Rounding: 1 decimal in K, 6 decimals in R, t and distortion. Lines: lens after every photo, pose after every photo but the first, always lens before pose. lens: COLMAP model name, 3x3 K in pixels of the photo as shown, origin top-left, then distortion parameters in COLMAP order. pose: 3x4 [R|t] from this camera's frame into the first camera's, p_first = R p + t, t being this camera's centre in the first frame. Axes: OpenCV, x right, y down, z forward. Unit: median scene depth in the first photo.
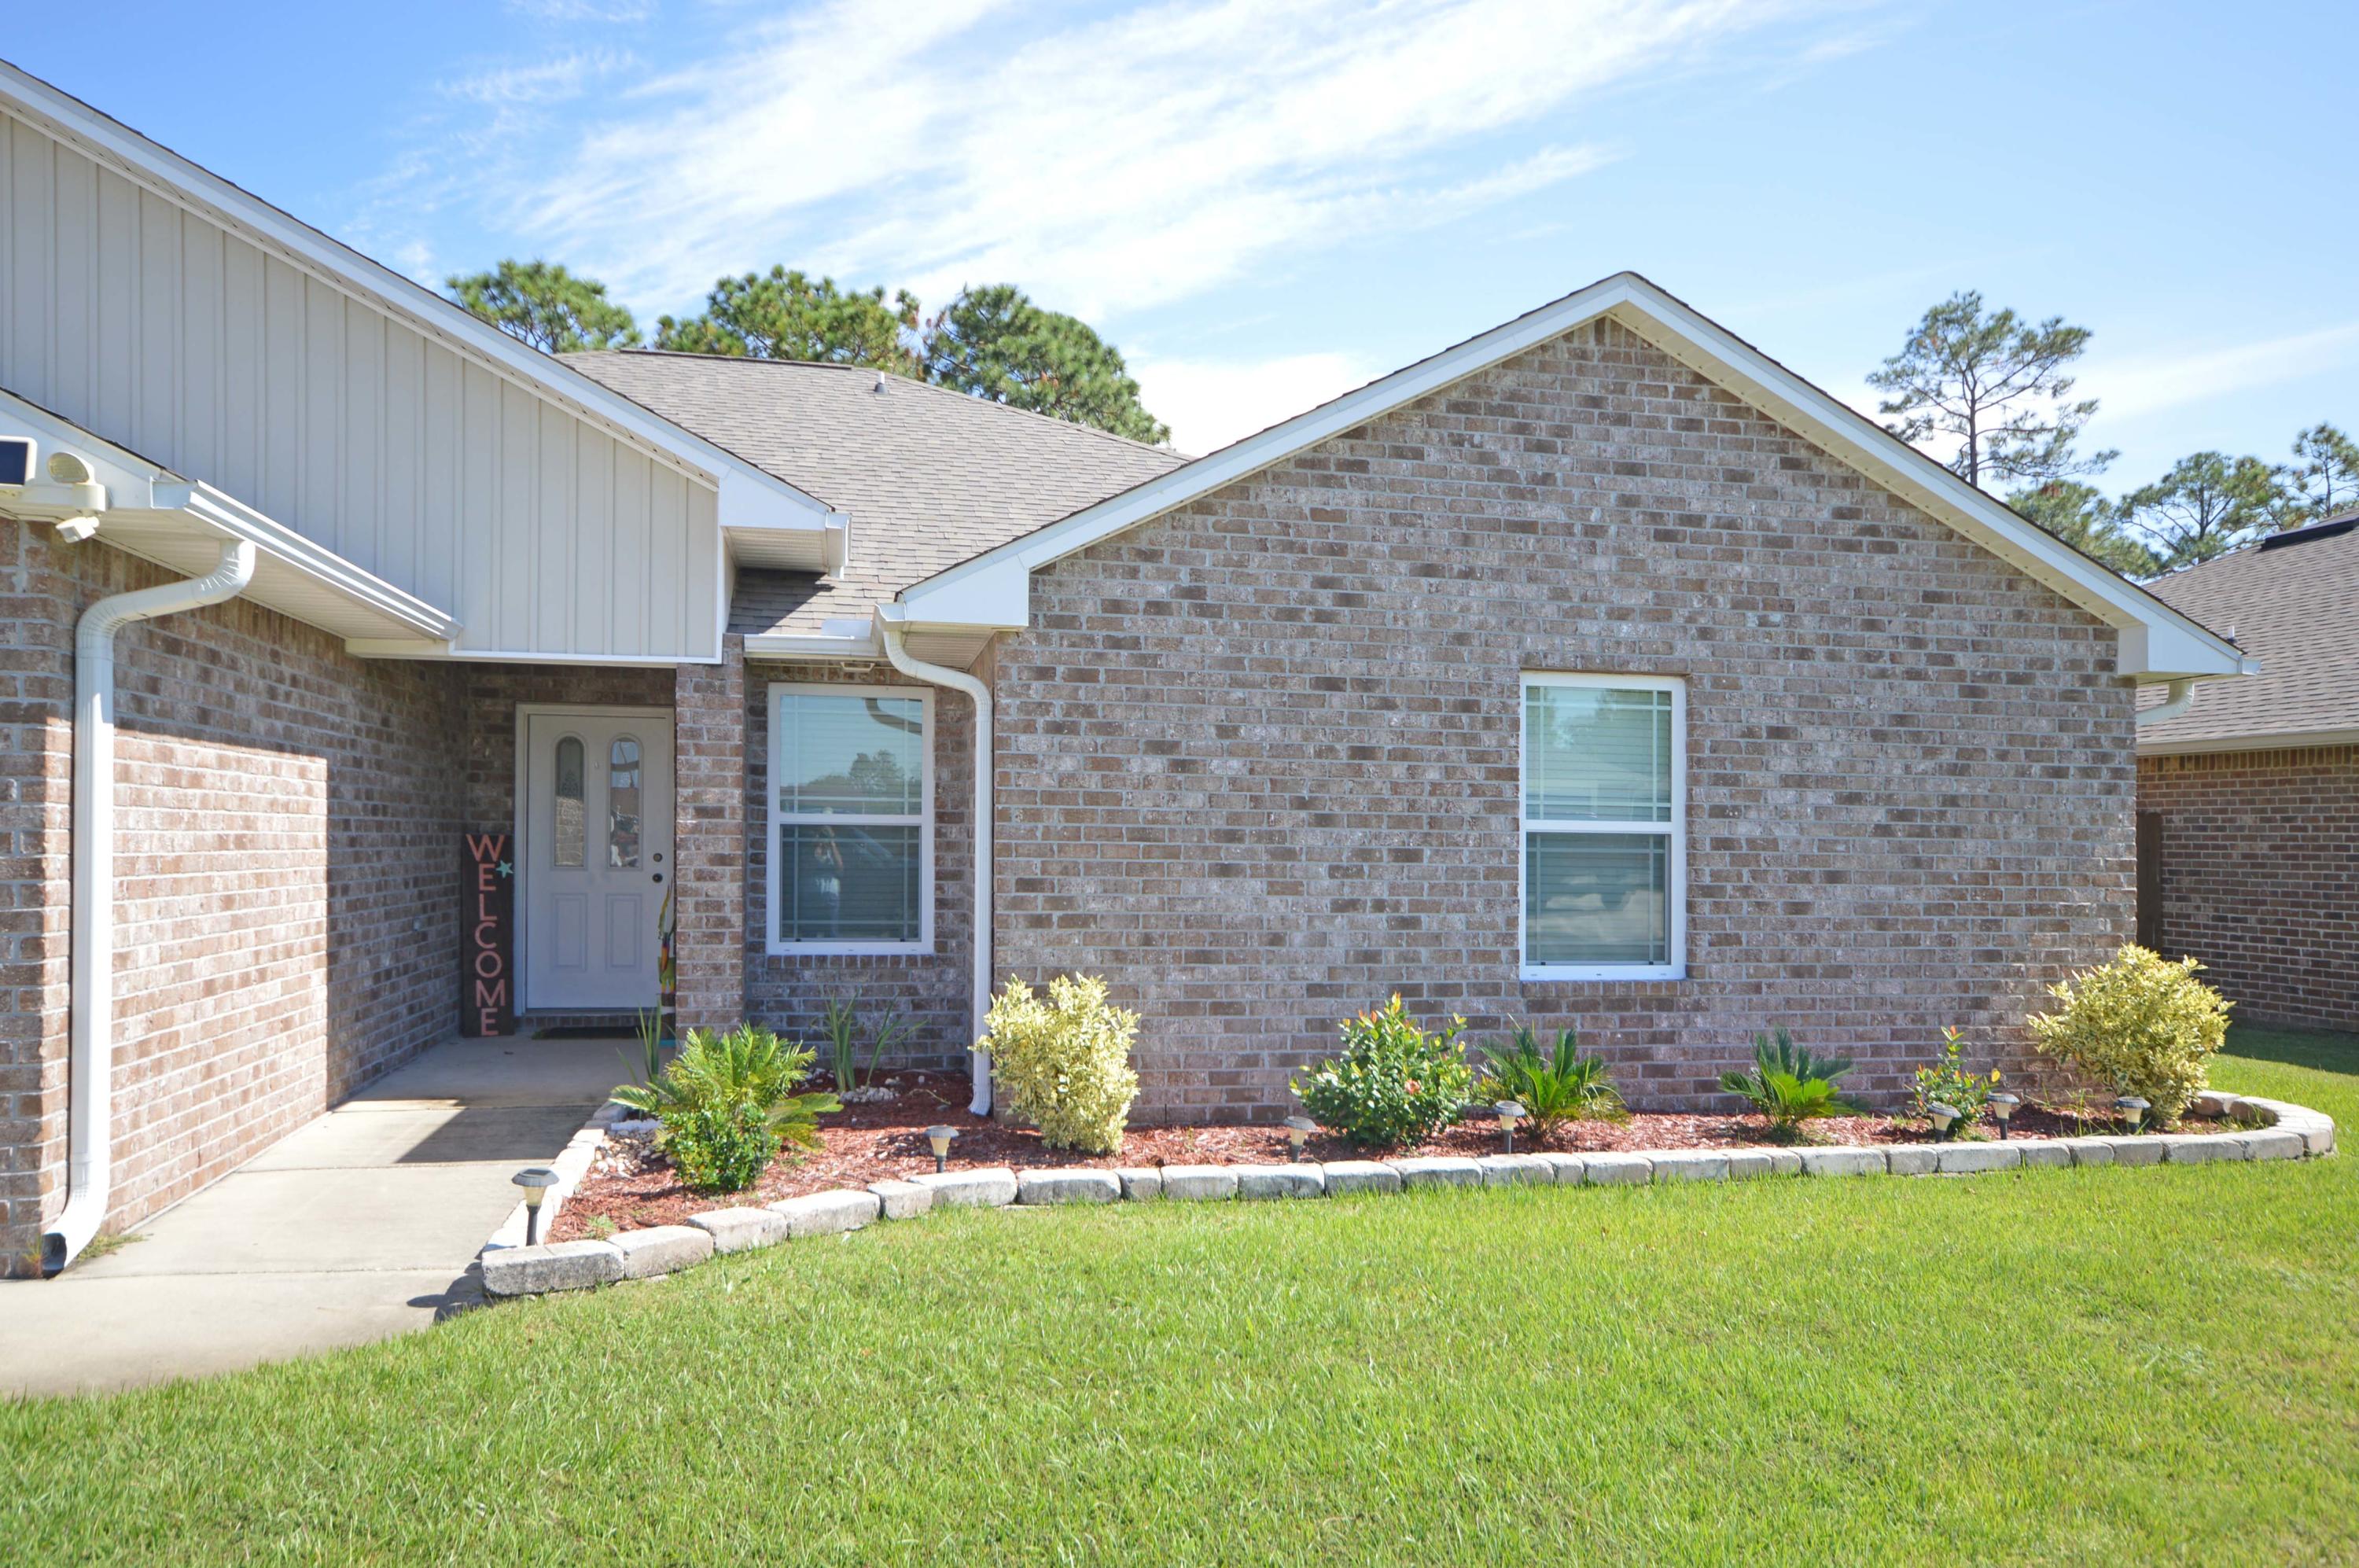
lens RADIAL K [[1632.7, 0, 1213.4], [0, 1632.7, 866.7], [0, 0, 1]] dist [0.007405, 0.000786]
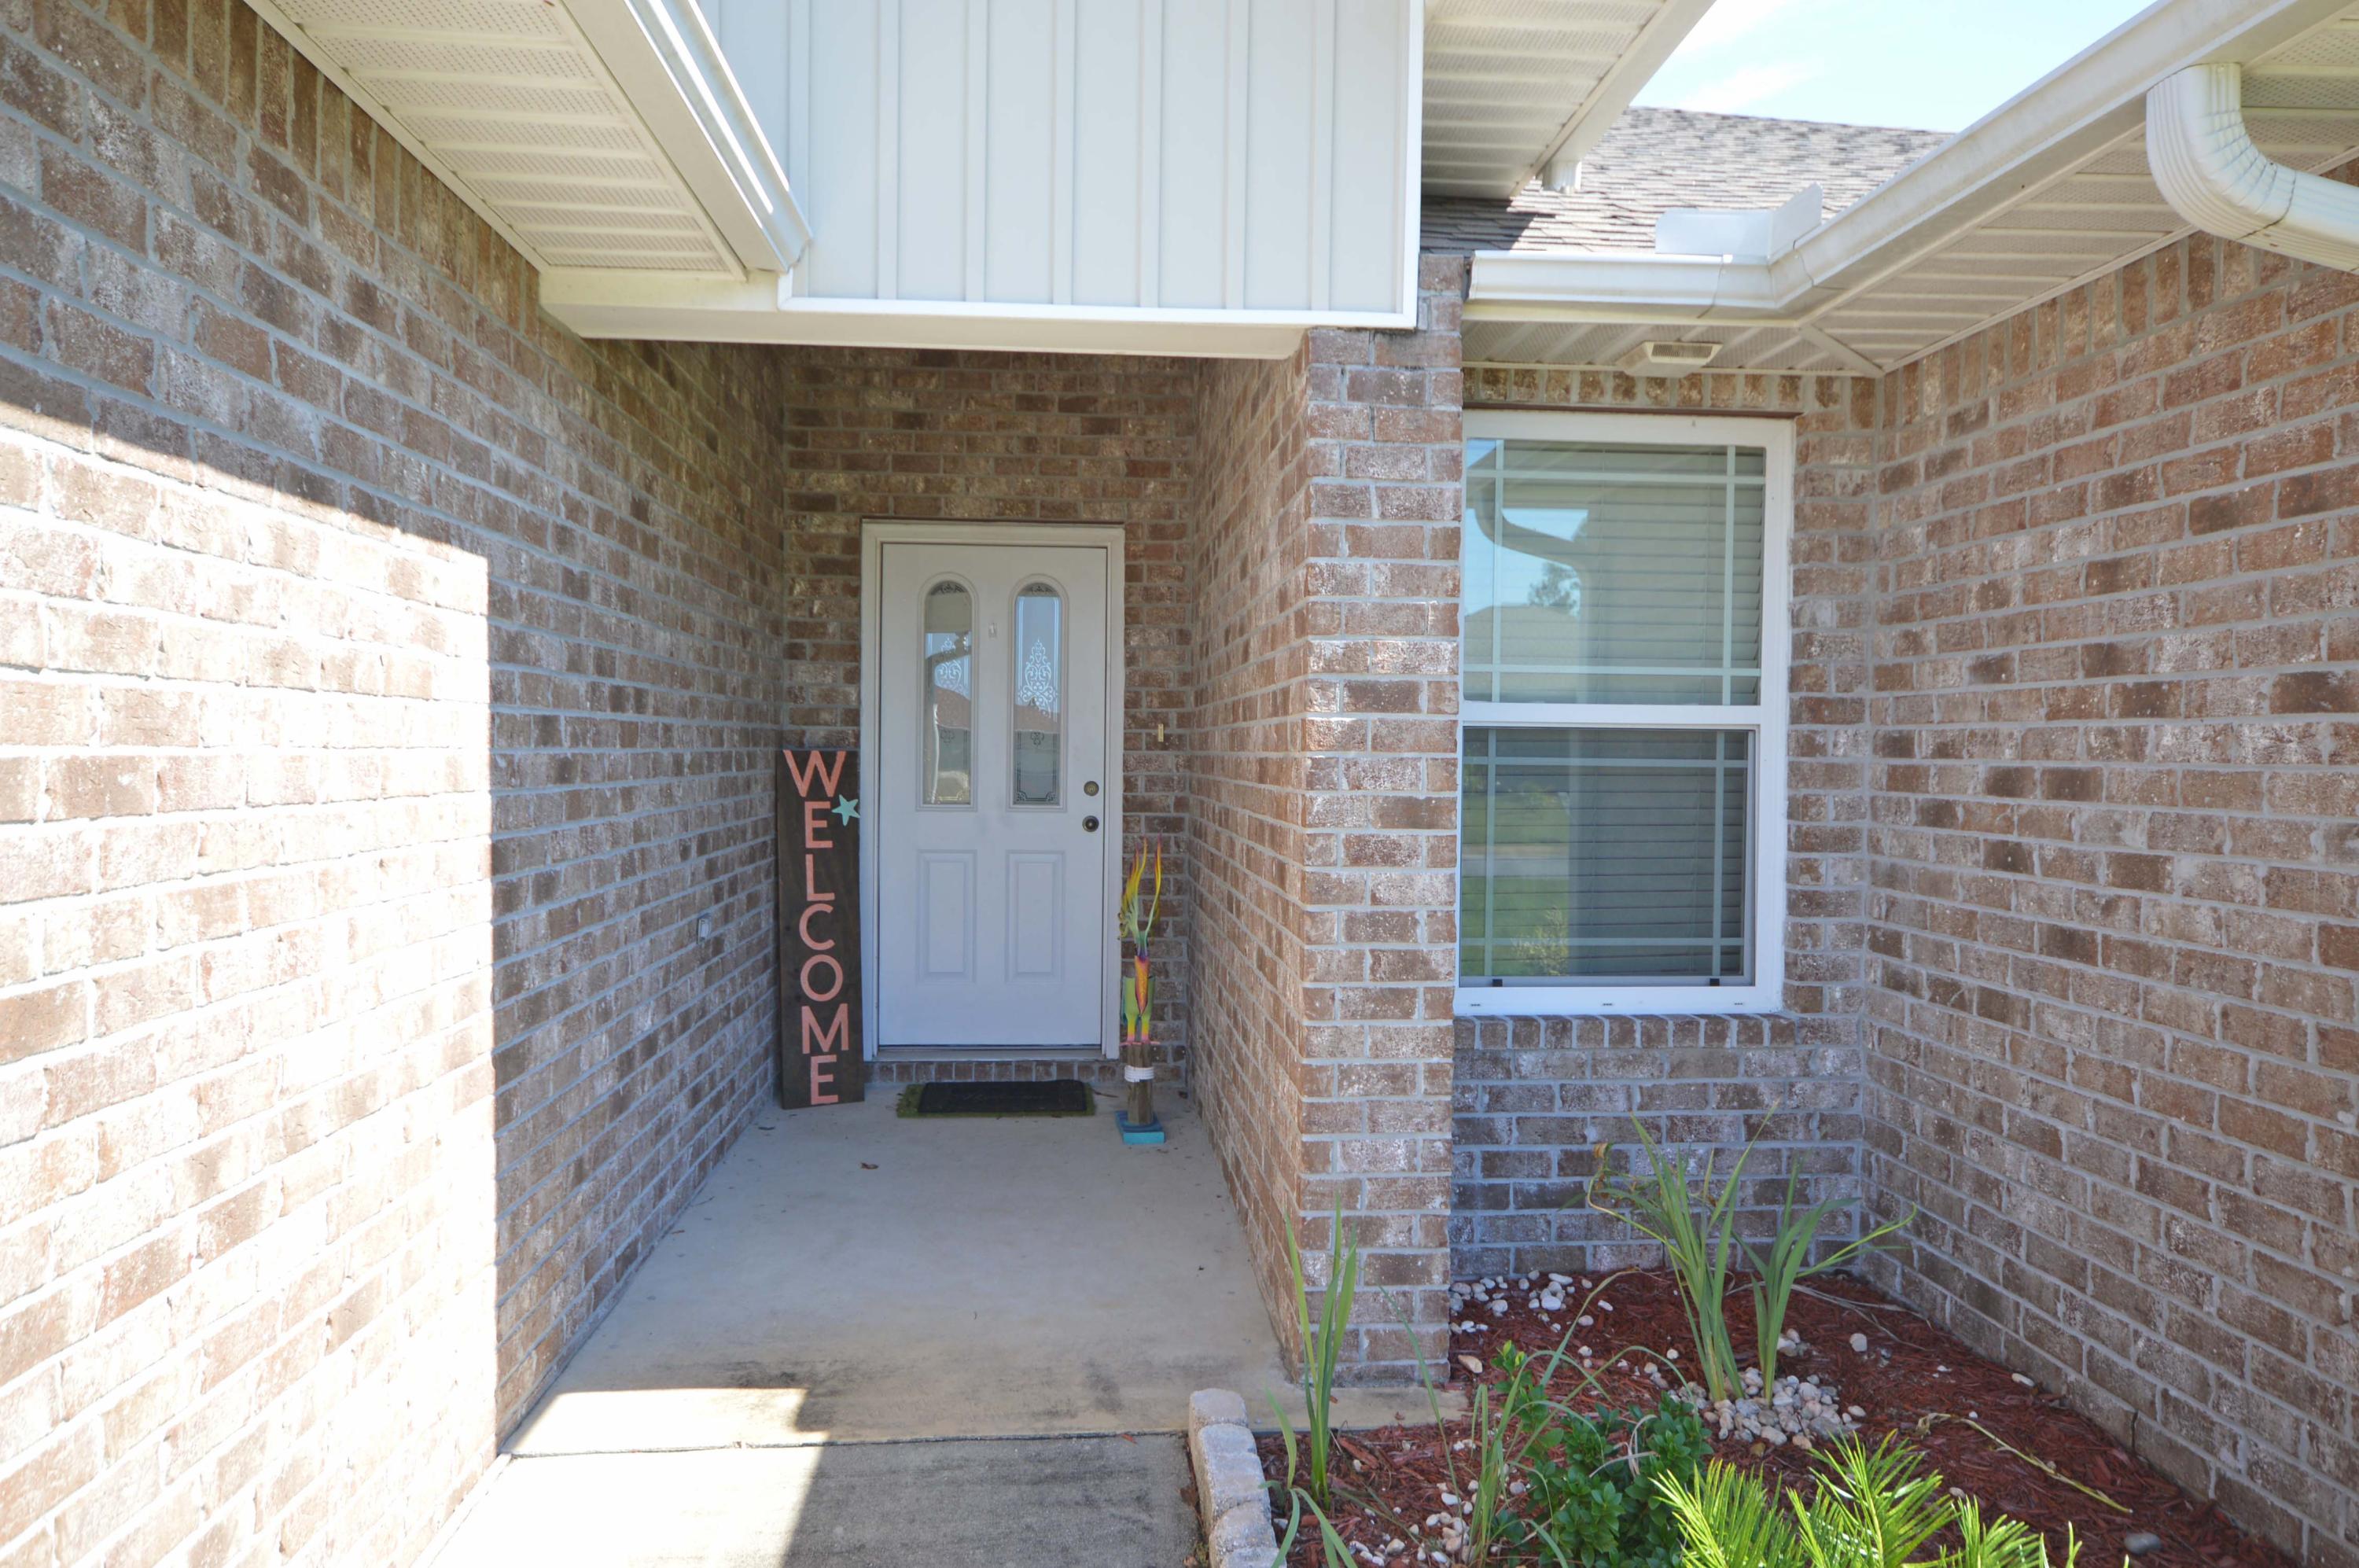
lens RADIAL K [[1487.3, 0, 1177.0], [0, 1487.3, 799.9], [0, 0, 1]] dist [0.007542, 0.004732]
pose [[0.990174, 0.002392, -0.139819, -0.309984], [-0.000006, 0.999854, 0.017068, -0.013975], [0.139839, -0.016900, 0.990030, 0.630218]]
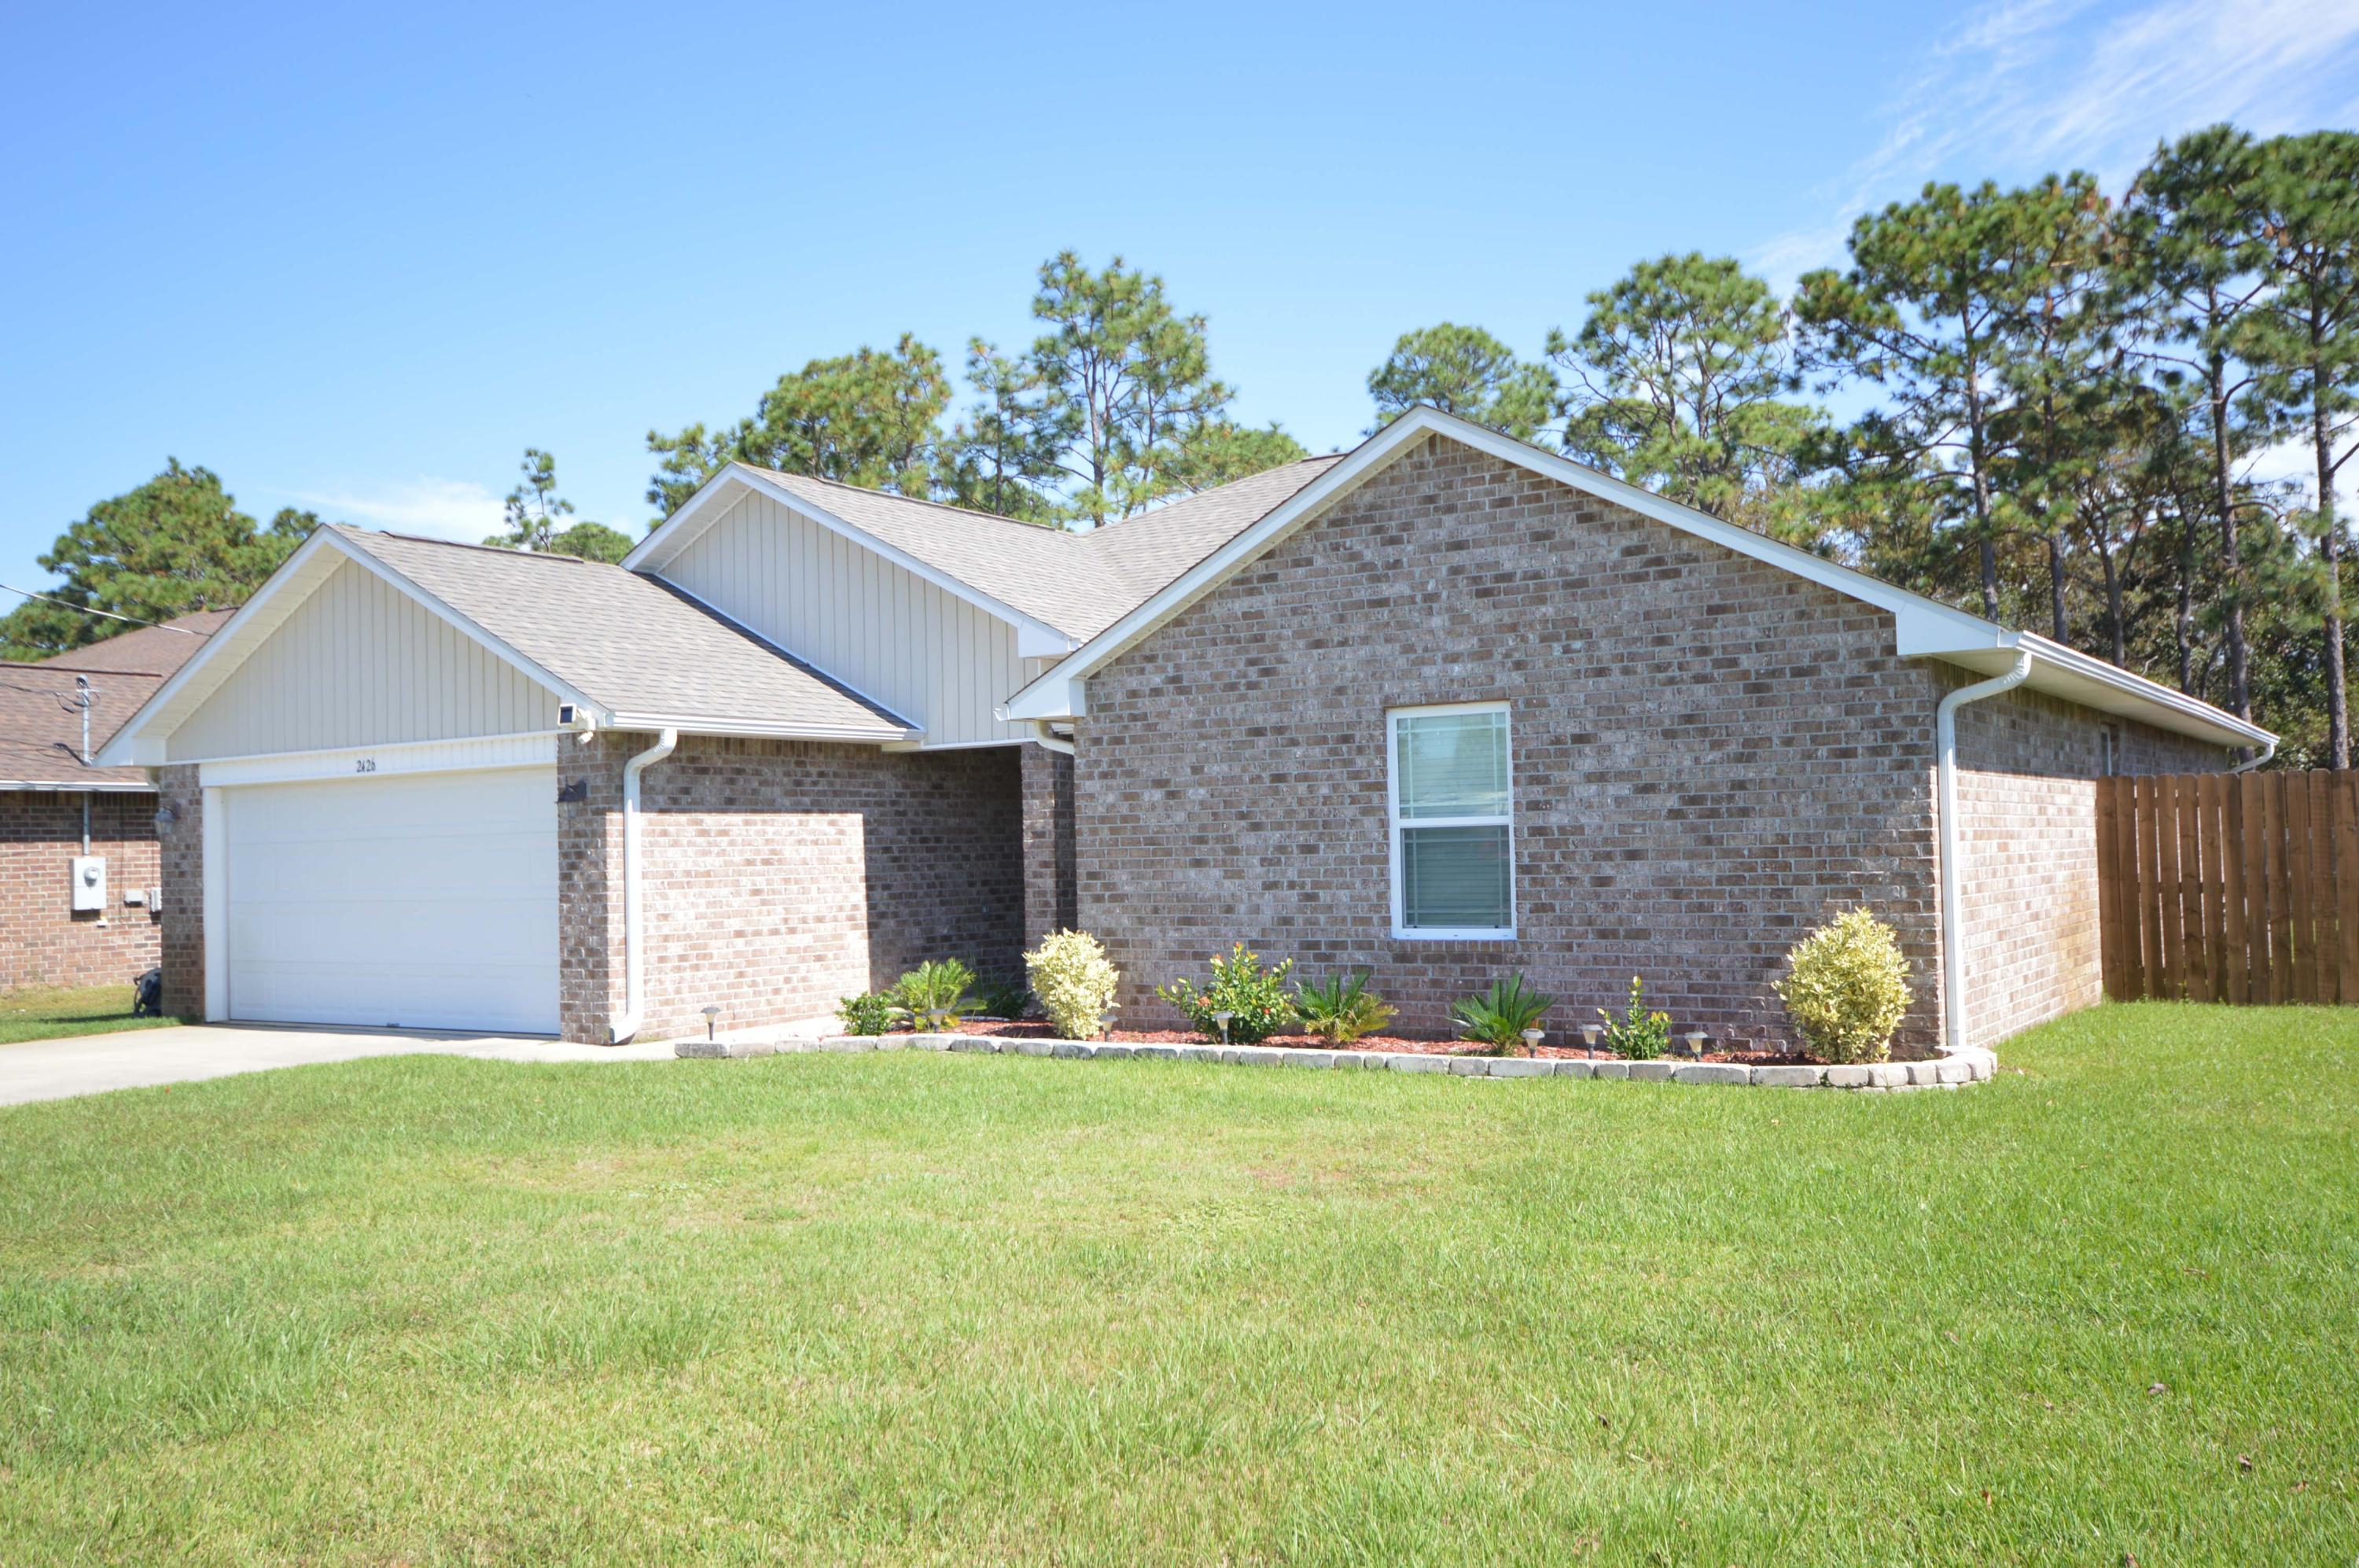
lens RADIAL K [[2084.1, 0, 1208.8], [0, 2084.1, 879.1], [0, 0, 1]] dist [0.016439, 0.001758]
pose [[0.690503, -0.020384, -0.723042, 1.281412], [0.021659, 0.999737, -0.007500, 0.028916], [0.723005, -0.010482, 0.690763, -0.283272]]
